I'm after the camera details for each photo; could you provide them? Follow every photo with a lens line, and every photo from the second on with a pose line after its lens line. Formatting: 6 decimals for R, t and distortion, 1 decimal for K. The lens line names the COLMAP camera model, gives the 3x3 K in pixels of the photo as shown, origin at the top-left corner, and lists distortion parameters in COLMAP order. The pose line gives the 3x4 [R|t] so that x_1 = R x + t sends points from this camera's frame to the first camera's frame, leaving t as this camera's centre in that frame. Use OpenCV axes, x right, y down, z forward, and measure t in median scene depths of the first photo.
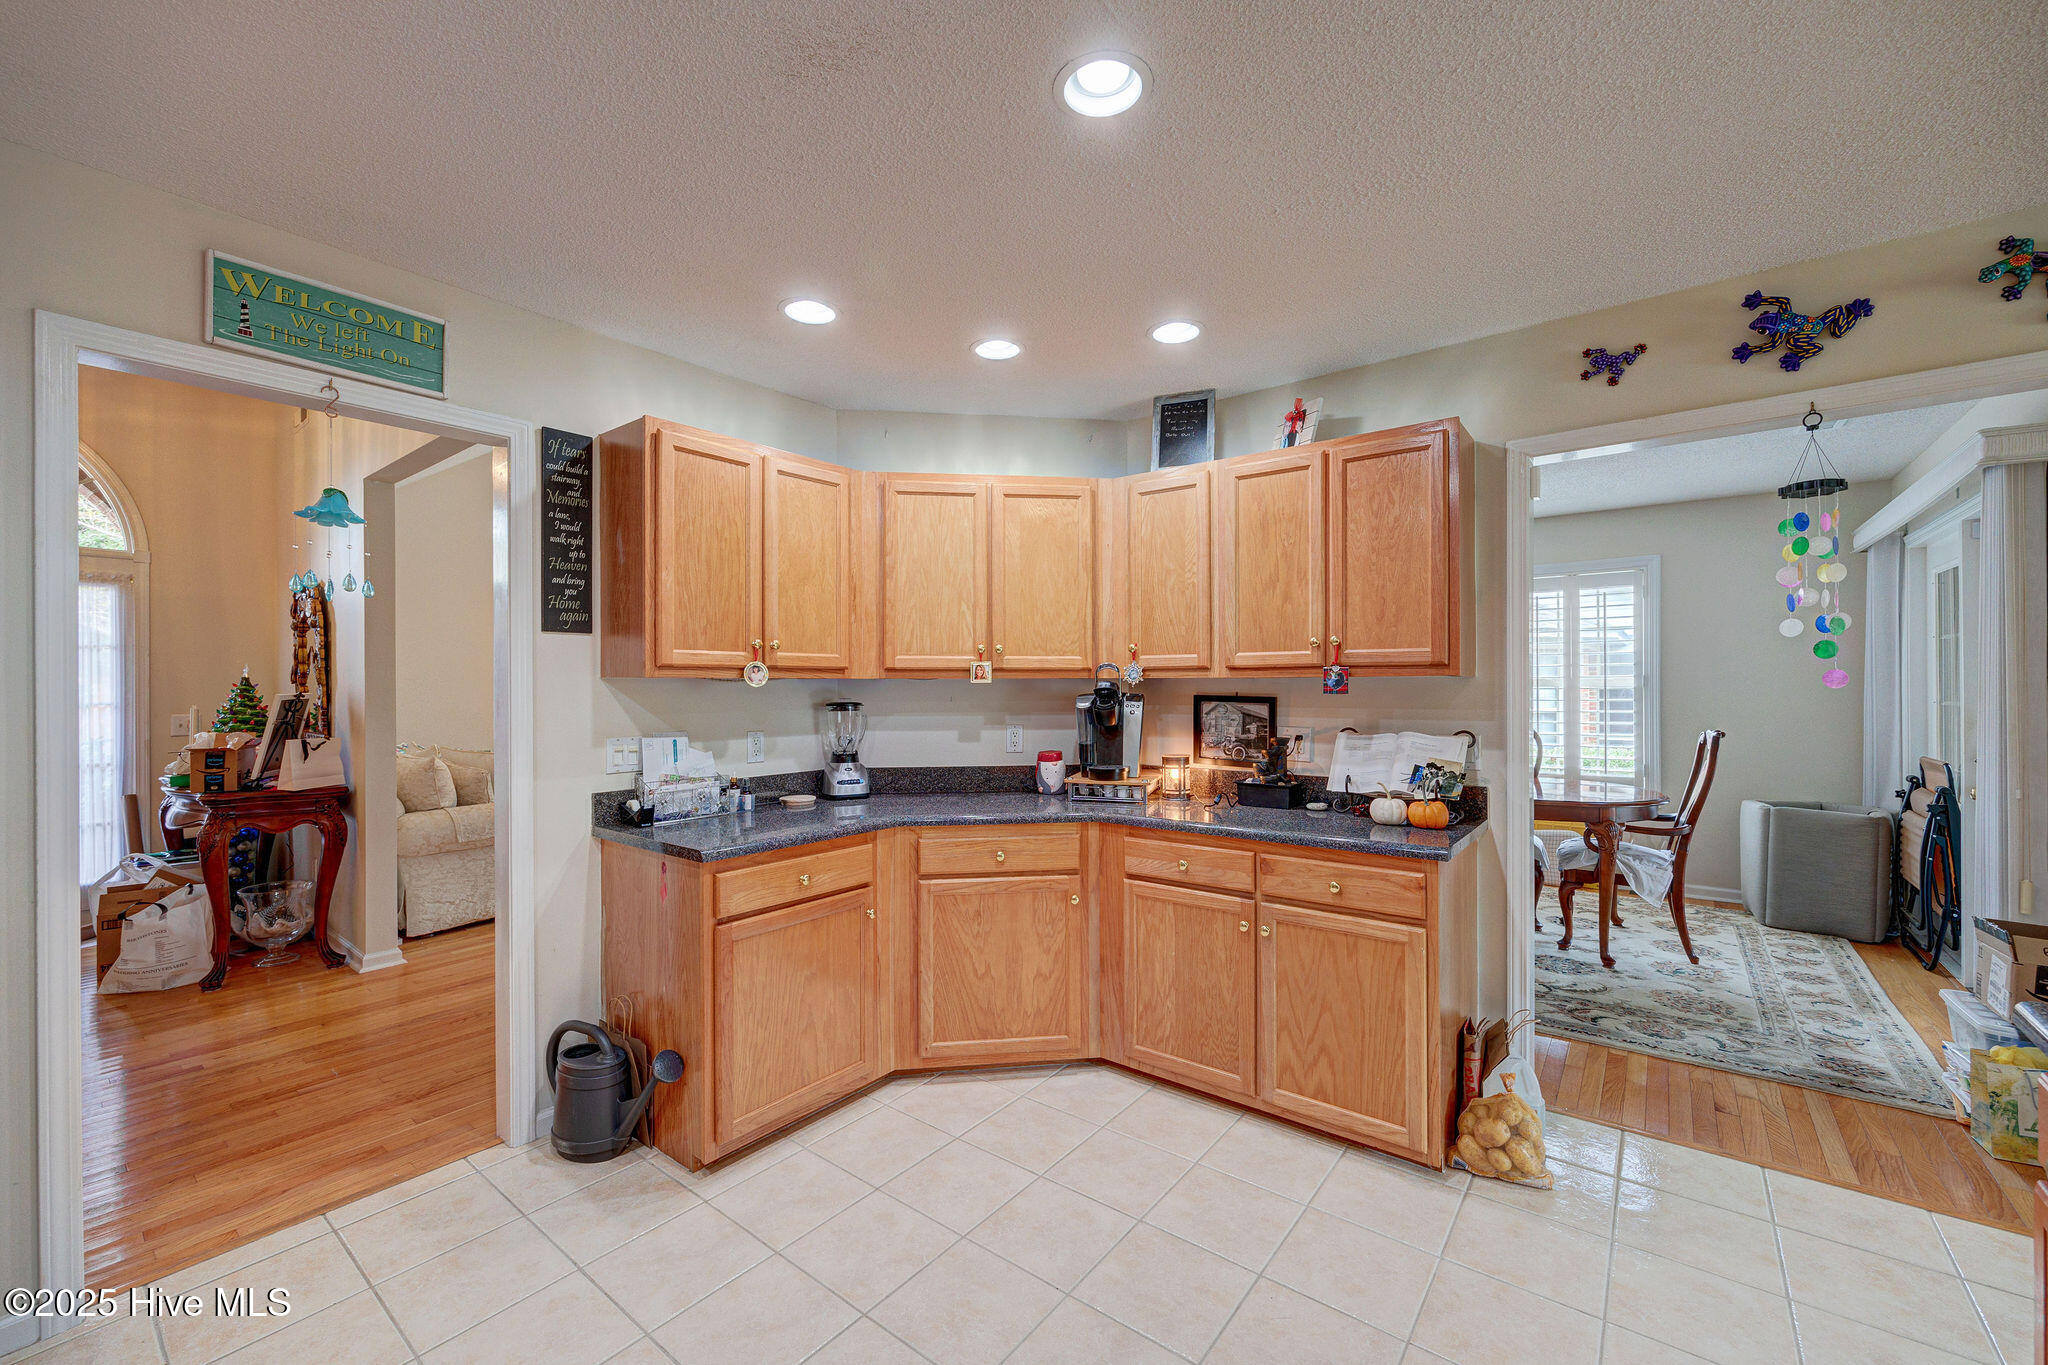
lens RADIAL K [[820.8, 0, 1012.7], [0, 820.8, 683.2], [0, 0, 1]] dist [-0.002625, 0.001040]
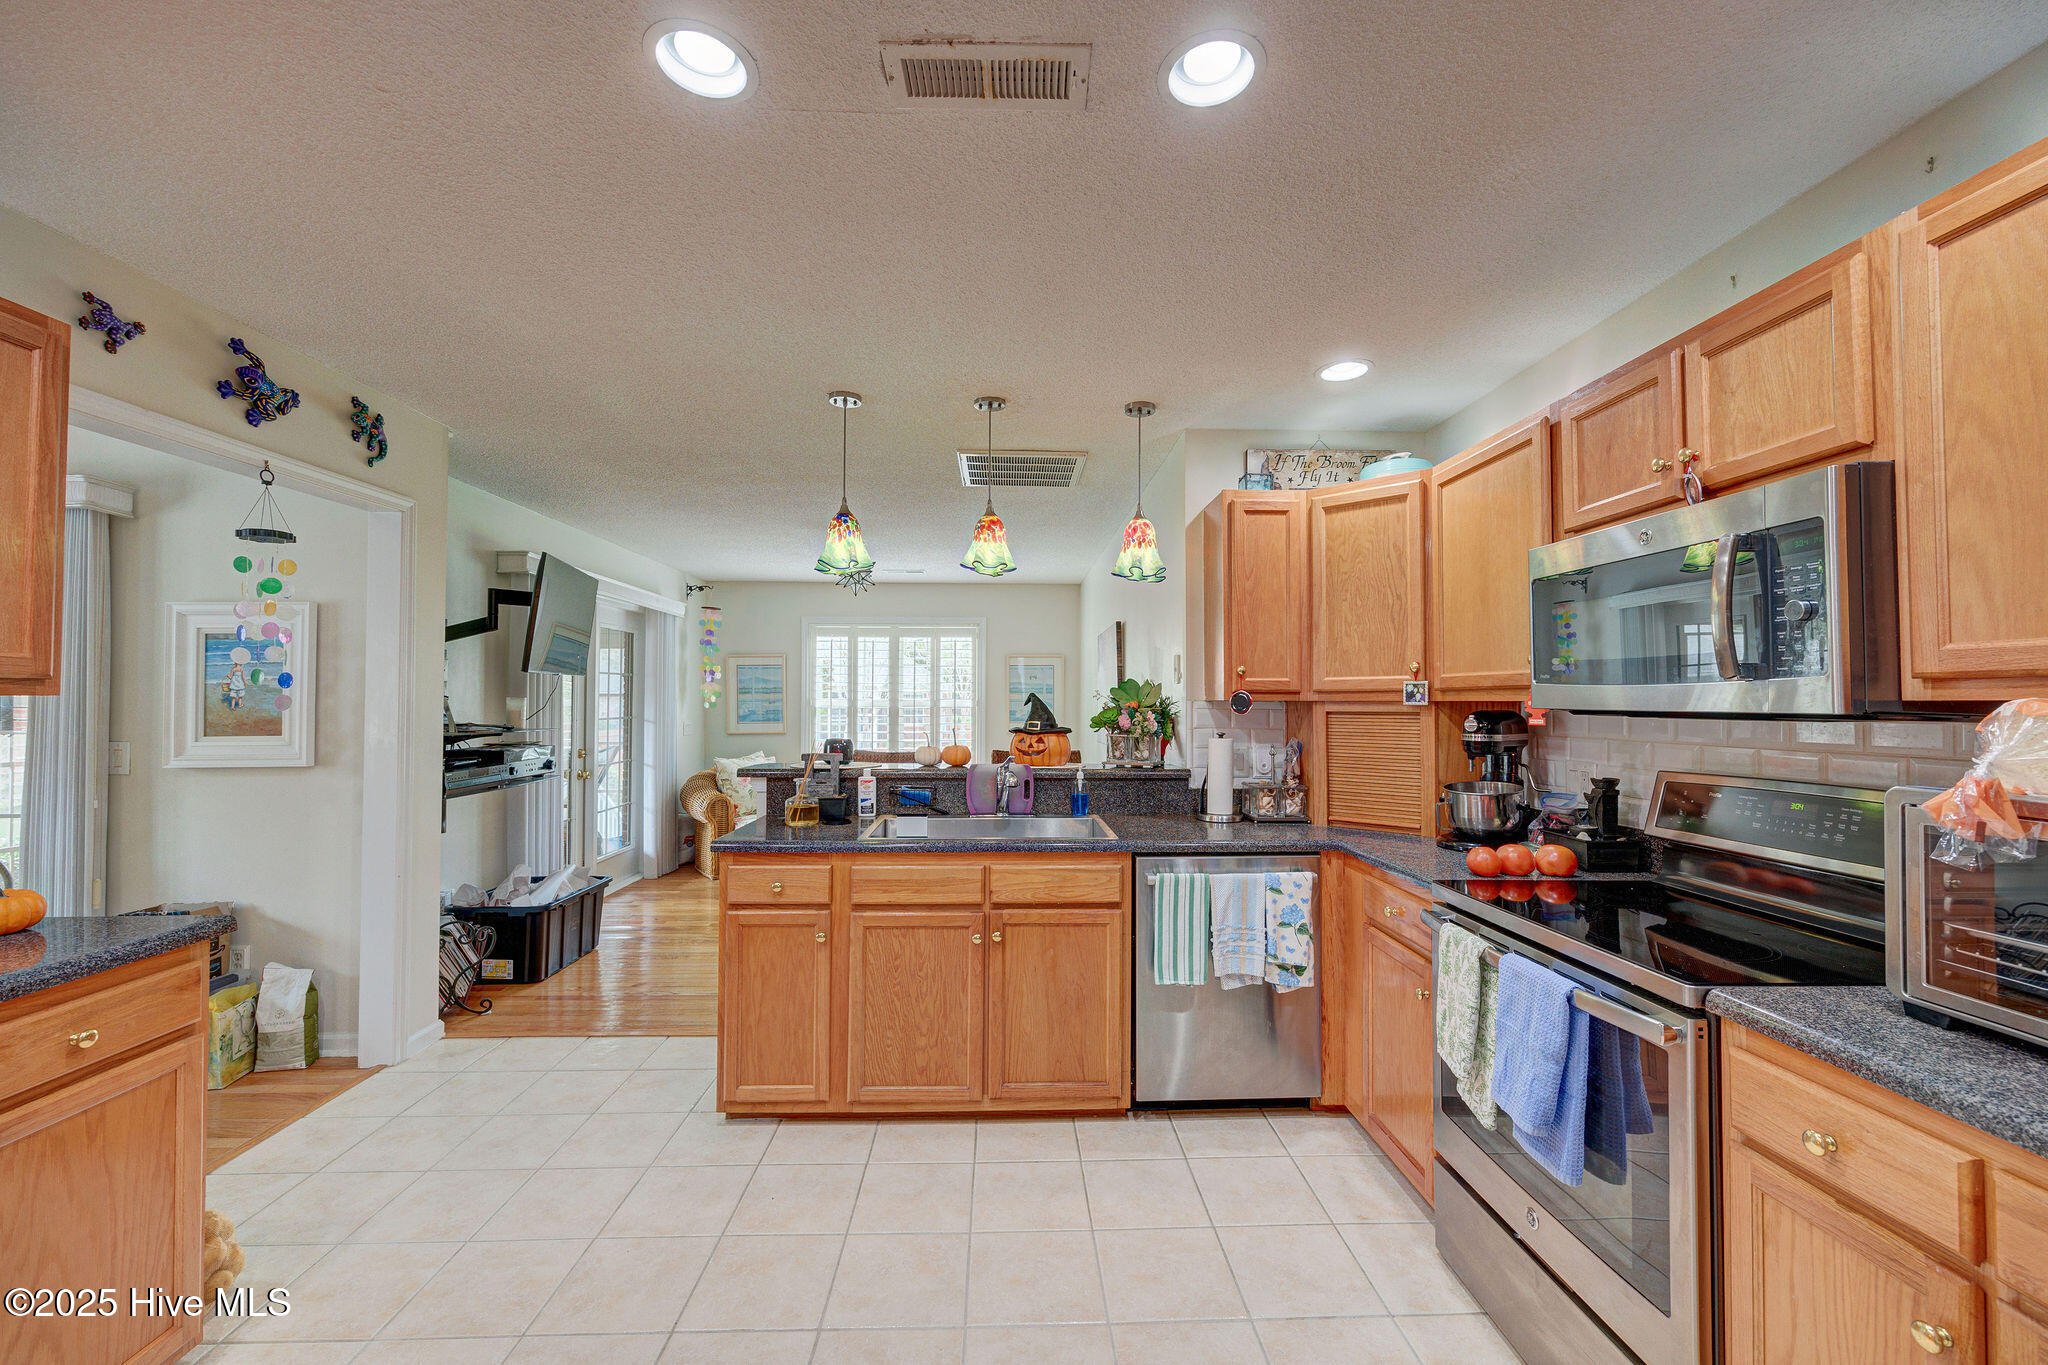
lens RADIAL K [[820.8, 0, 1020.5], [0, 820.8, 685.7], [0, 0, 1]] dist [-0.002625, 0.001040]
pose [[-0.644535, 0.018722, 0.764346, -0.448730], [0.000063, 0.999701, -0.024434, -0.000703], [-0.764575, -0.015700, -0.644344, 0.729013]]
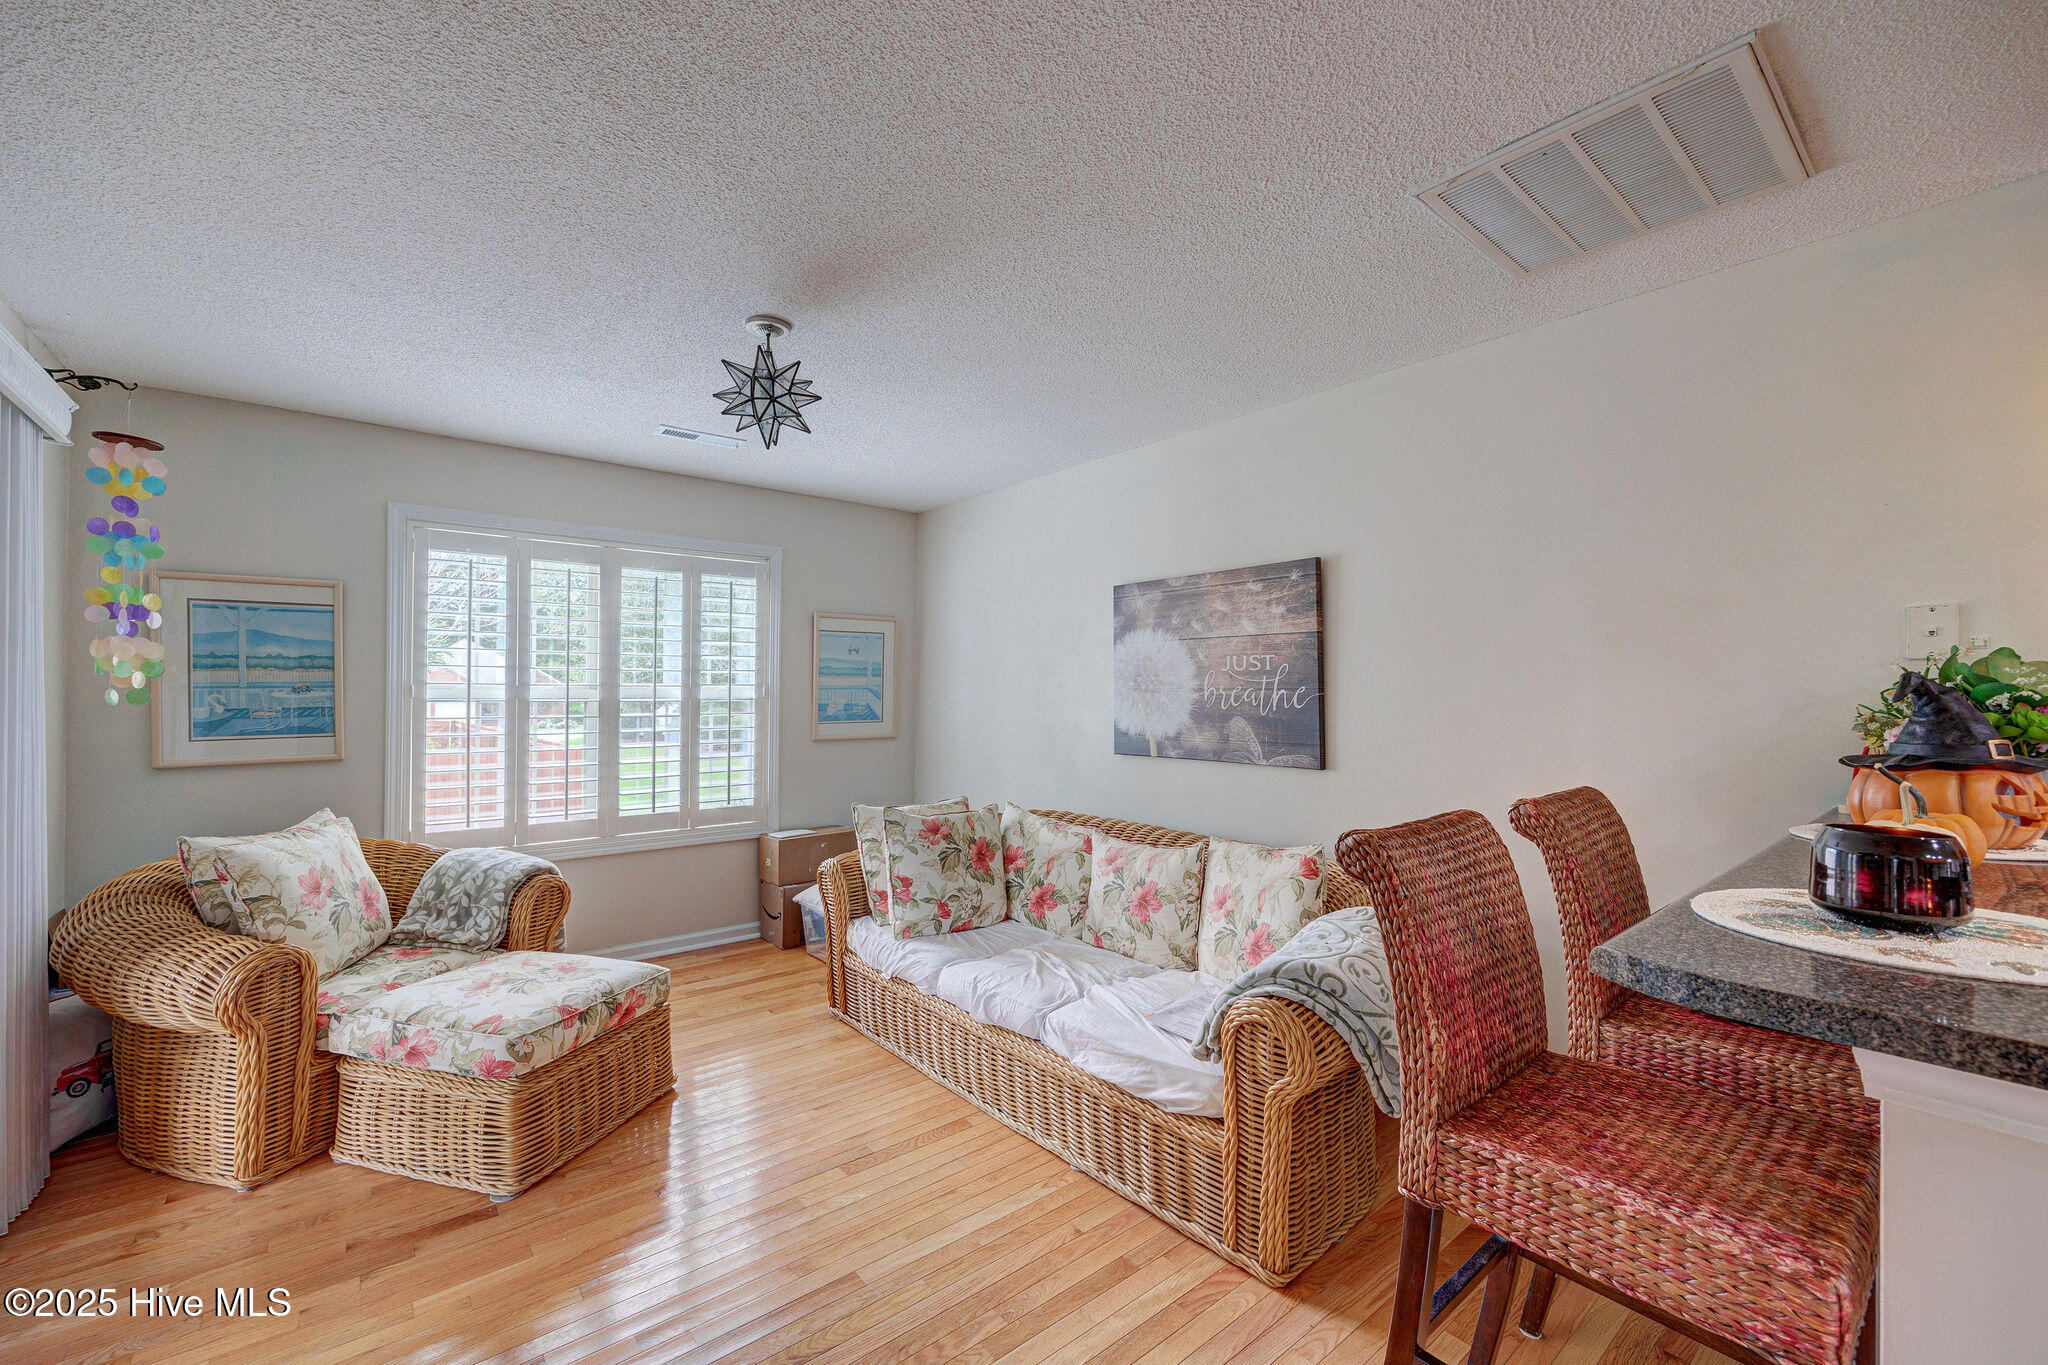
lens RADIAL K [[820.8, 0, 1028.0], [0, 820.8, 685.3], [0, 0, 1]] dist [-0.002625, 0.001040]
pose [[-0.979219, 0.001810, 0.202797, 0.928433], [-0.000358, 0.999943, -0.010654, -0.005842], [-0.202804, -0.010505, -0.979163, 0.549610]]
